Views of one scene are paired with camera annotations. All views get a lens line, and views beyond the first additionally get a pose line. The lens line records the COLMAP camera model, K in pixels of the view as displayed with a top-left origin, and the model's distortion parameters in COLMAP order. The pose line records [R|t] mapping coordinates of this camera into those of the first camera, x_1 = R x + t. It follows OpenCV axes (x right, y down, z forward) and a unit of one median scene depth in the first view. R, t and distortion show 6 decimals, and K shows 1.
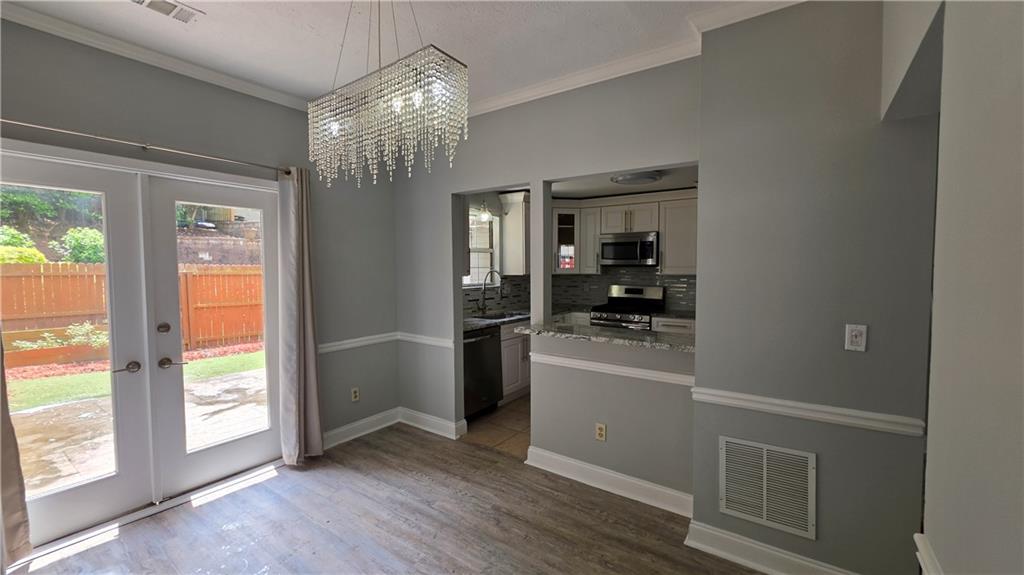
lens RADIAL K [[408.6, 0, 513.5], [0, 408.6, 288.2], [0, 0, 1]] dist [-0.005530, 0.001224]
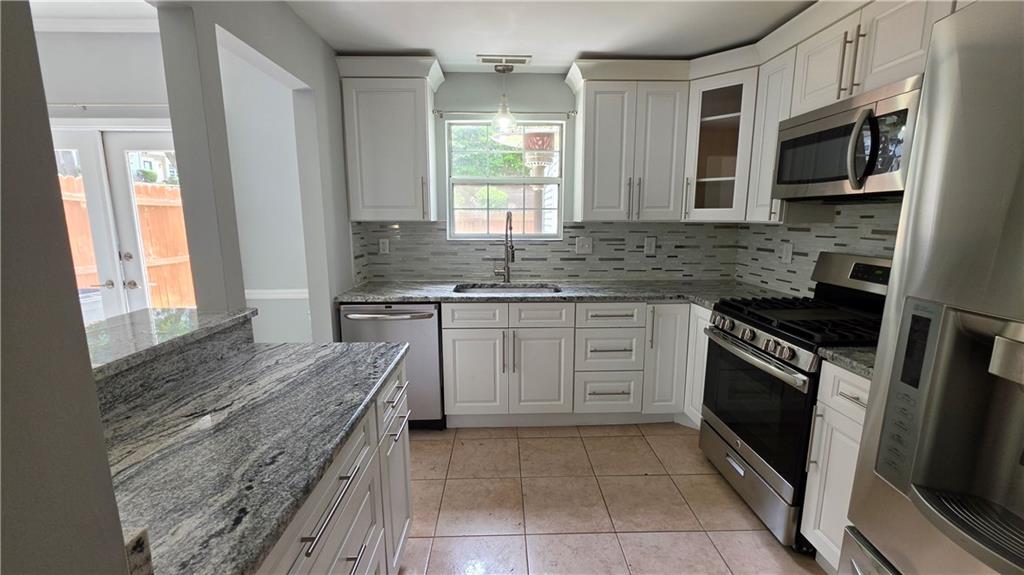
lens RADIAL K [[408.6, 0, 513.6], [0, 408.6, 286.9], [0, 0, 1]] dist [-0.005530, 0.001224]
pose [[0.606417, 0.137310, -0.783201, 0.392480], [-0.043255, 0.989215, 0.139937, -0.017475], [0.793969, -0.050983, 0.605817, 0.559819]]
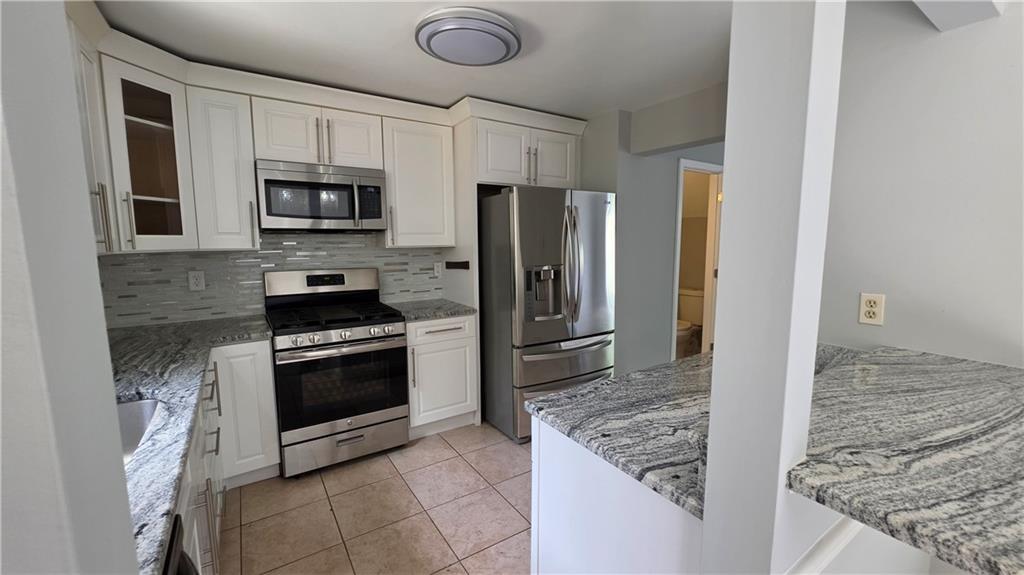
lens RADIAL K [[408.6, 0, 509.0], [0, 408.6, 287.7], [0, 0, 1]] dist [-0.005530, 0.001224]
pose [[0.365641, -0.112709, 0.923906, -0.113570], [0.050744, 0.993579, 0.101127, -0.024821], [-0.929372, 0.009906, 0.369012, 0.596329]]
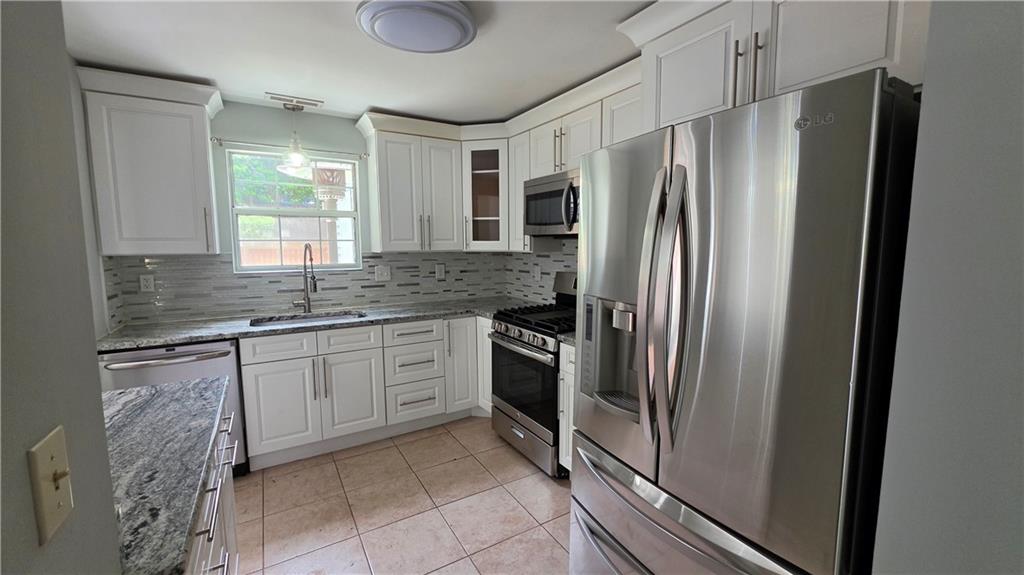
lens RADIAL K [[408.6, 0, 514.7], [0, 408.6, 290.0], [0, 0, 1]] dist [-0.005530, 0.001224]
pose [[0.921432, 0.045965, -0.385812, 0.429057], [-0.021264, 0.997455, 0.068049, -0.020822], [0.387958, -0.054498, 0.920064, 0.483006]]
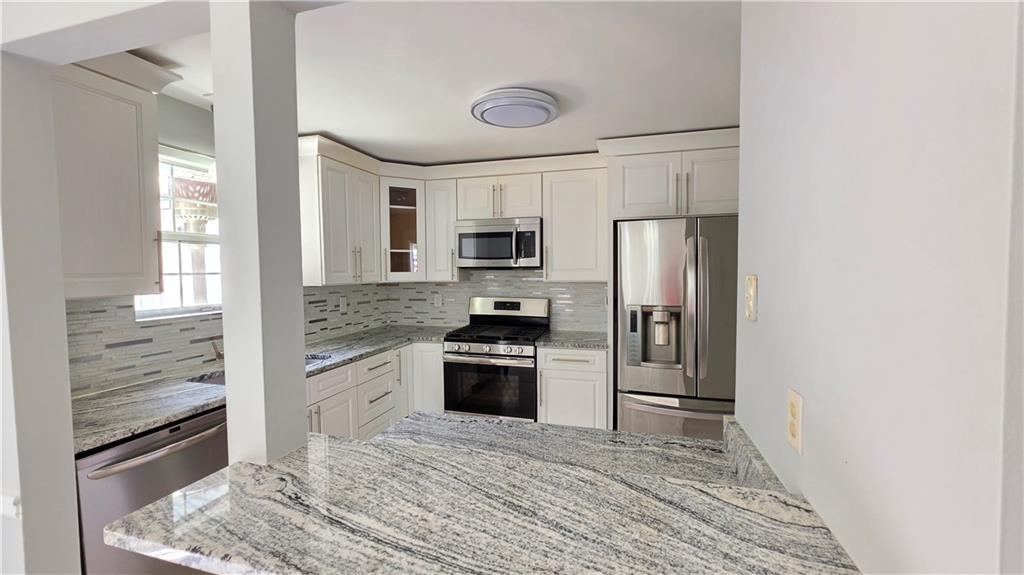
lens RADIAL K [[408.6, 0, 513.9], [0, 408.6, 289.5], [0, 0, 1]] dist [-0.005530, 0.001224]
pose [[0.942530, -0.021682, 0.333416, 0.081380], [0.022360, 0.999748, 0.001805, -0.021221], [-0.333372, 0.005754, 0.942778, 0.362751]]
